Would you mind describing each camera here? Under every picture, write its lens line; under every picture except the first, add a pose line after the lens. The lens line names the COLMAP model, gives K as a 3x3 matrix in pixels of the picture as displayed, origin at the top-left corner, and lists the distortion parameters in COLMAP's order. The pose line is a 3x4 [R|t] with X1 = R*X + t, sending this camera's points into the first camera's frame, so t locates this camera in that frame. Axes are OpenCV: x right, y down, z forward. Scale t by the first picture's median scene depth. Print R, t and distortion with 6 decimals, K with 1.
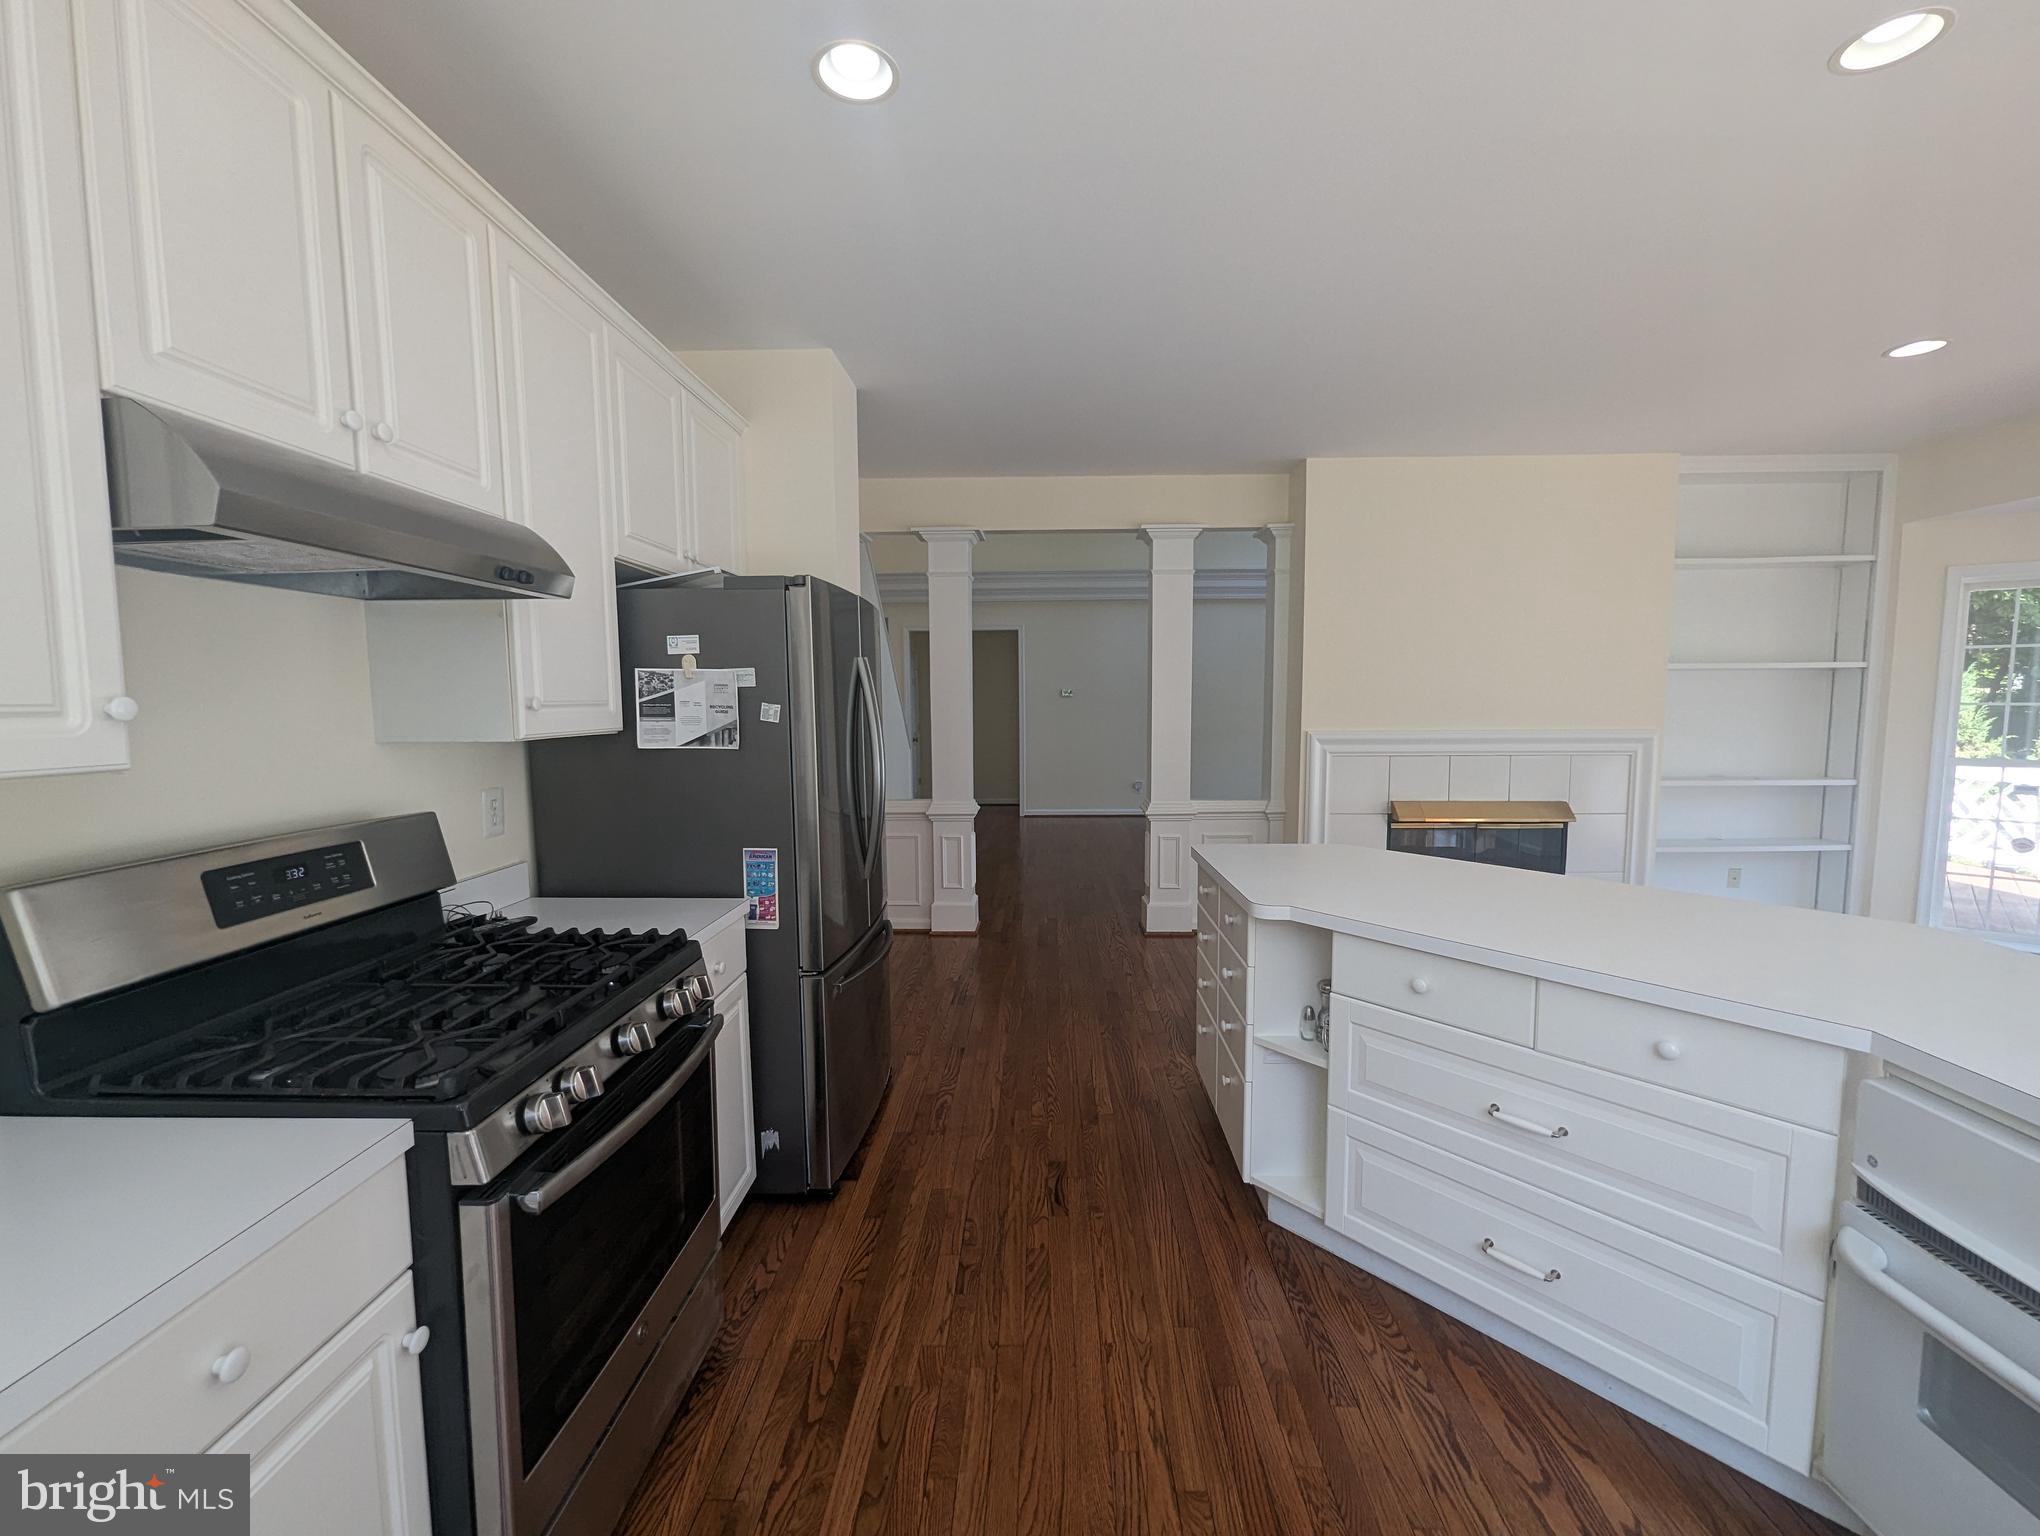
lens RADIAL K [[844.3, 0, 1027.6], [0, 844.3, 779.6], [0, 0, 1]] dist [0.002911, -0.000608]
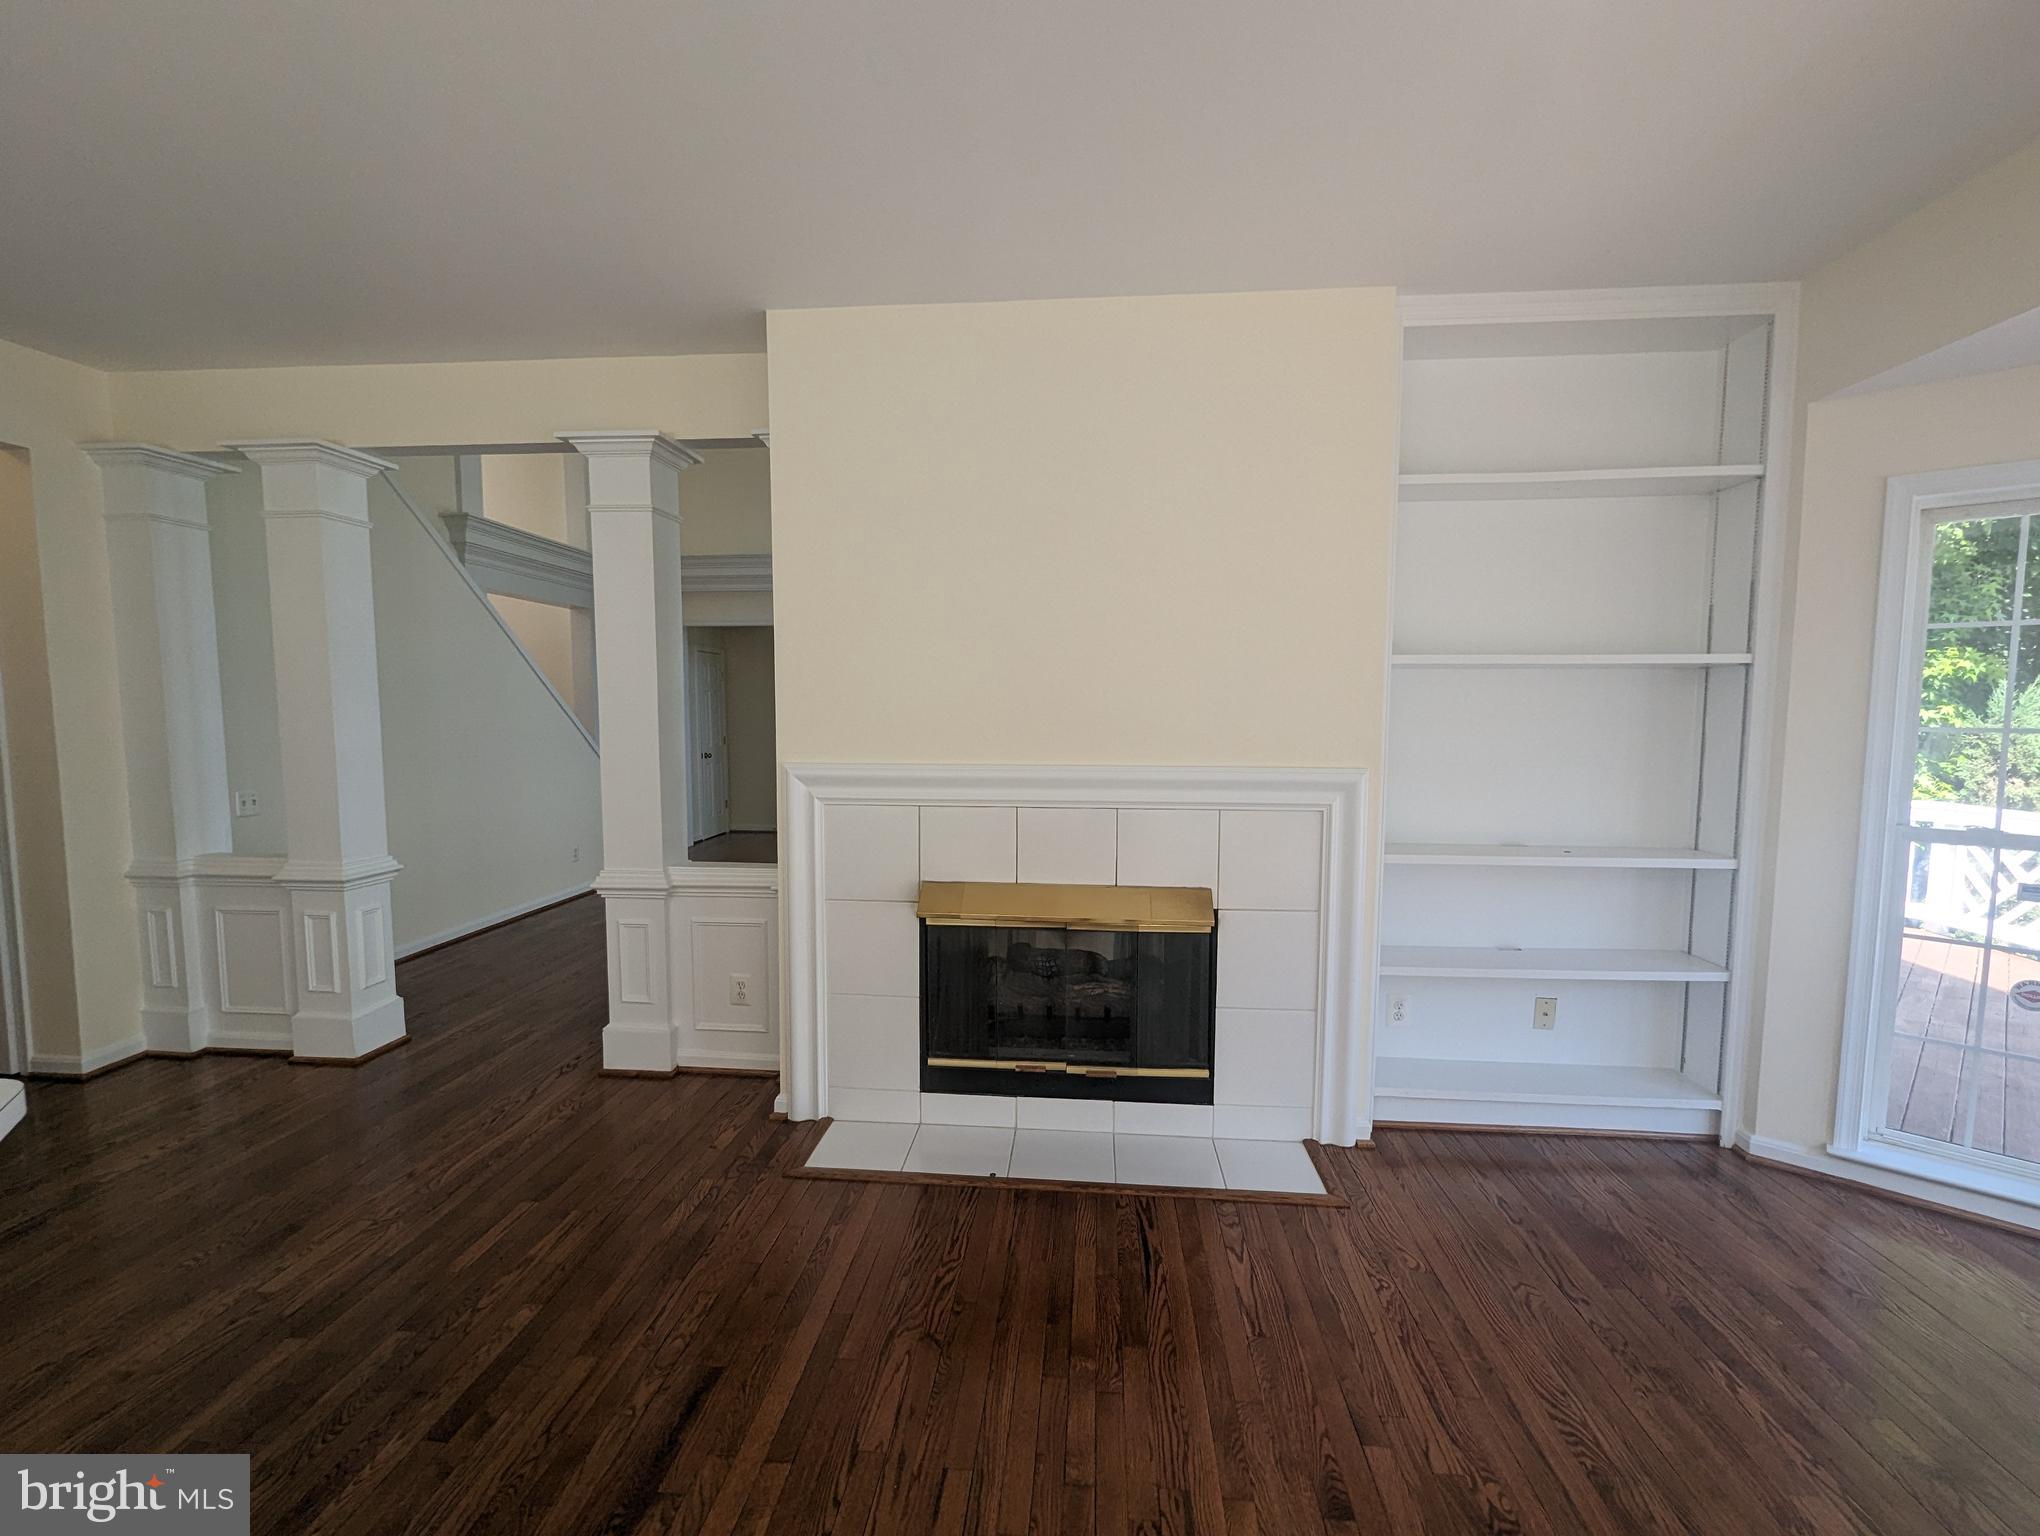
lens RADIAL K [[844.3, 0, 1036.7], [0, 844.3, 770.8], [0, 0, 1]] dist [0.002911, -0.000608]
pose [[0.997713, 0.012603, -0.066400, 0.543318], [-0.013763, 0.999760, -0.017031, -0.043265], [0.066170, 0.017906, 0.997648, 0.397785]]
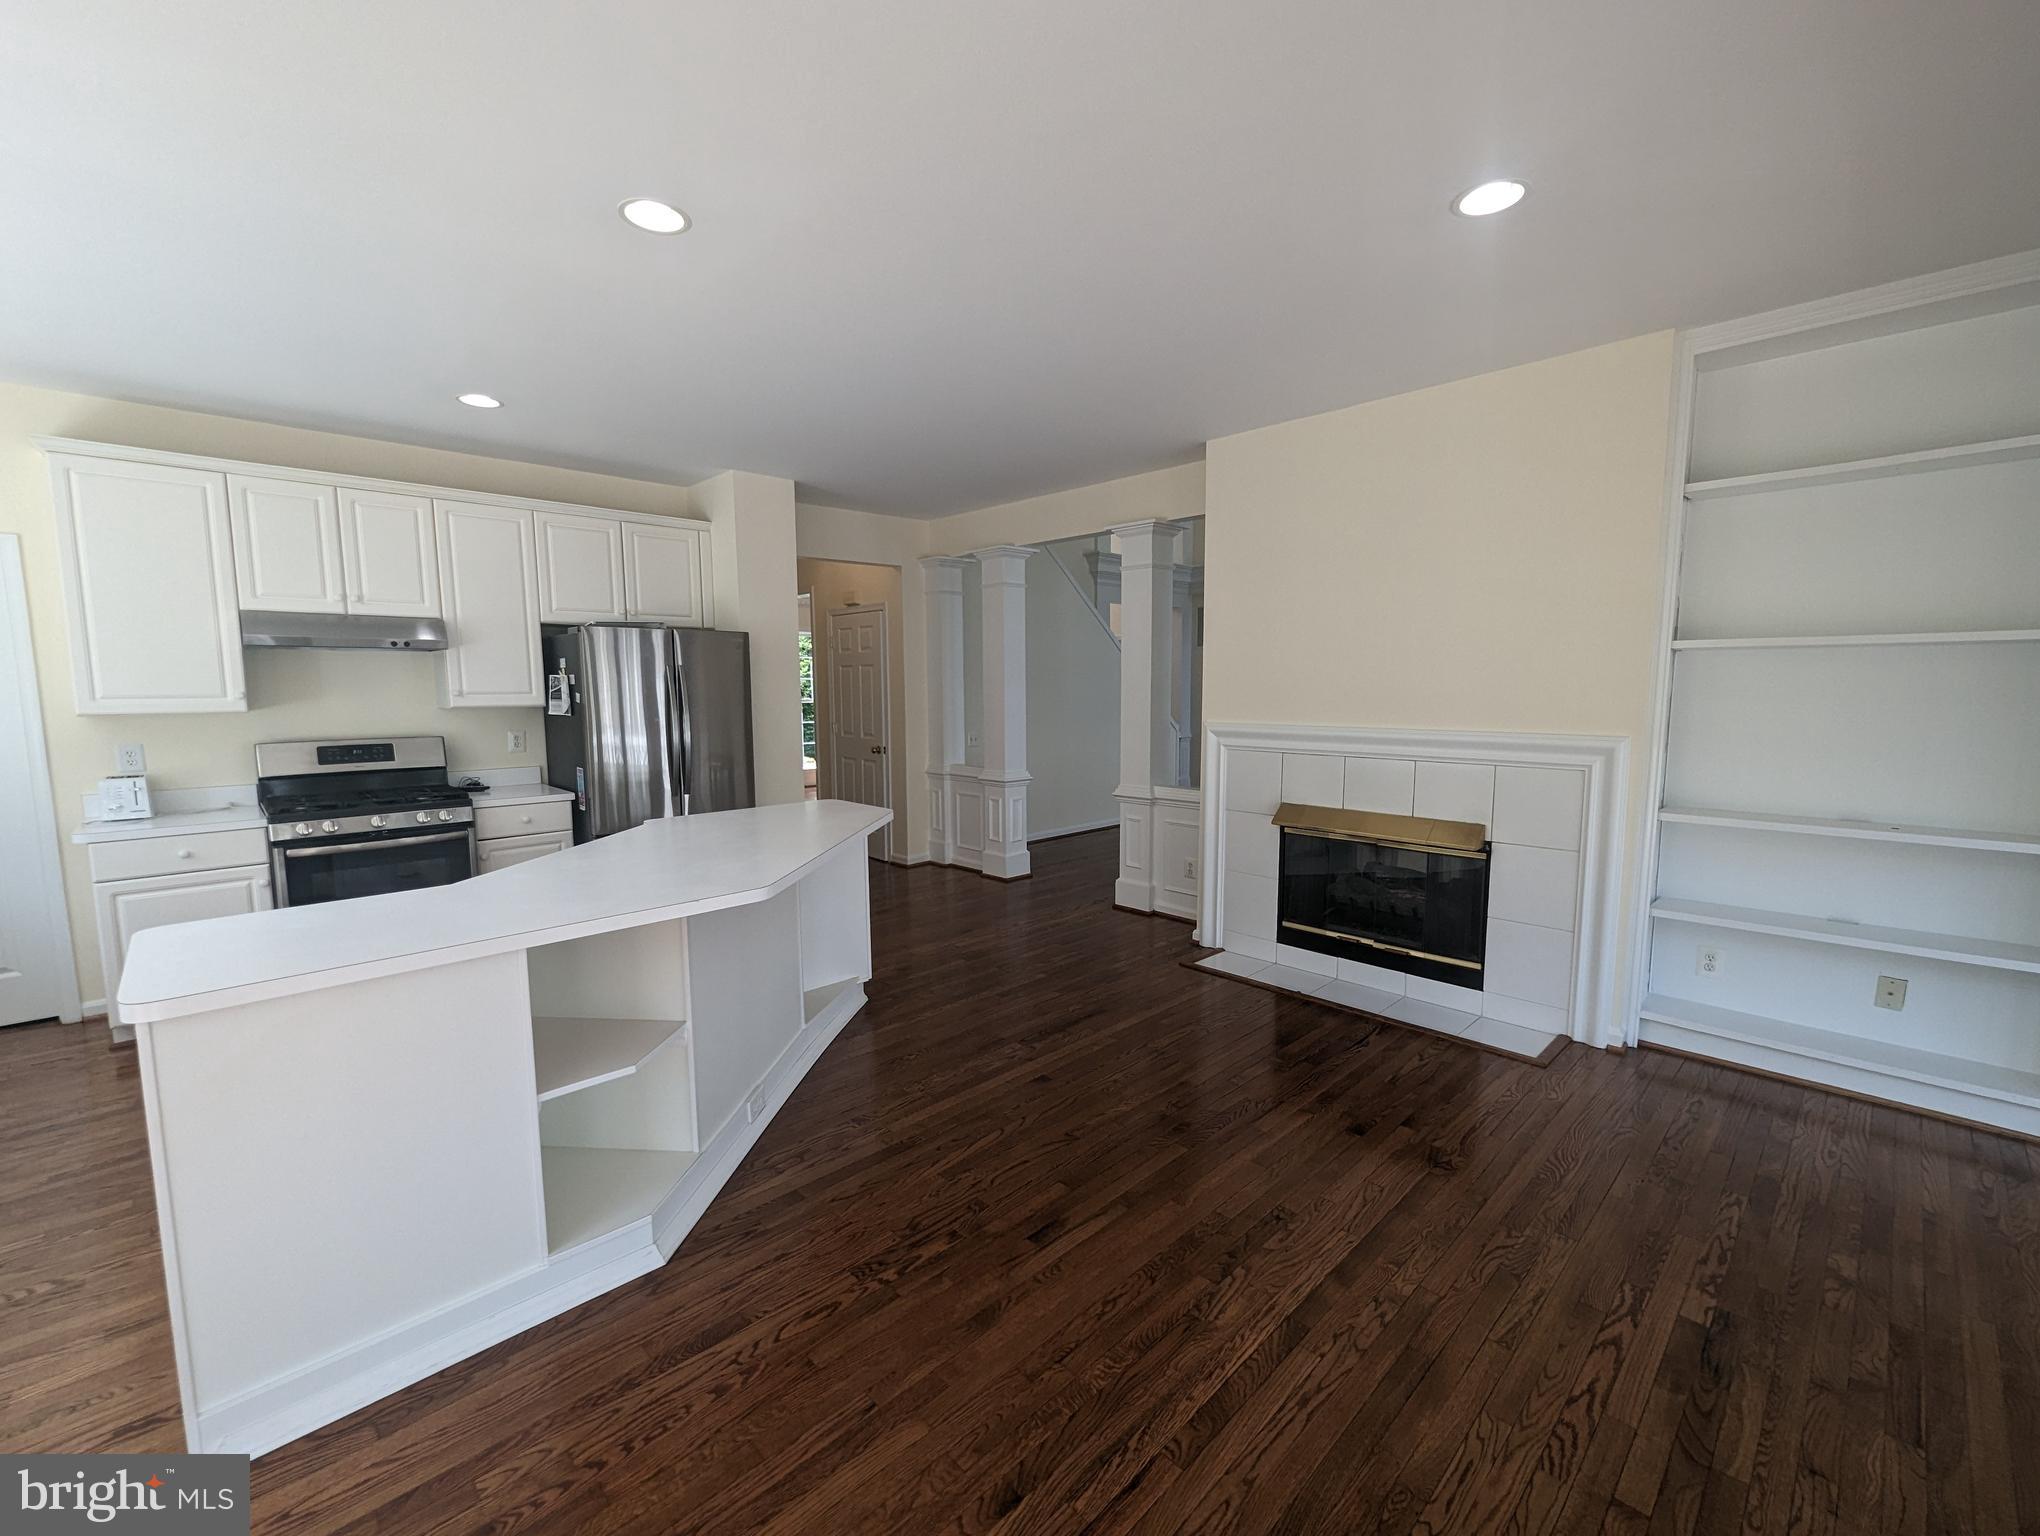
lens RADIAL K [[844.3, 0, 1033.6], [0, 844.3, 780.2], [0, 0, 1]] dist [0.002911, -0.000608]
pose [[0.718087, 0.079357, -0.691414, 0.850948], [-0.065221, 0.996779, 0.046668, -0.022213], [0.692891, 0.011583, 0.720950, 0.156795]]
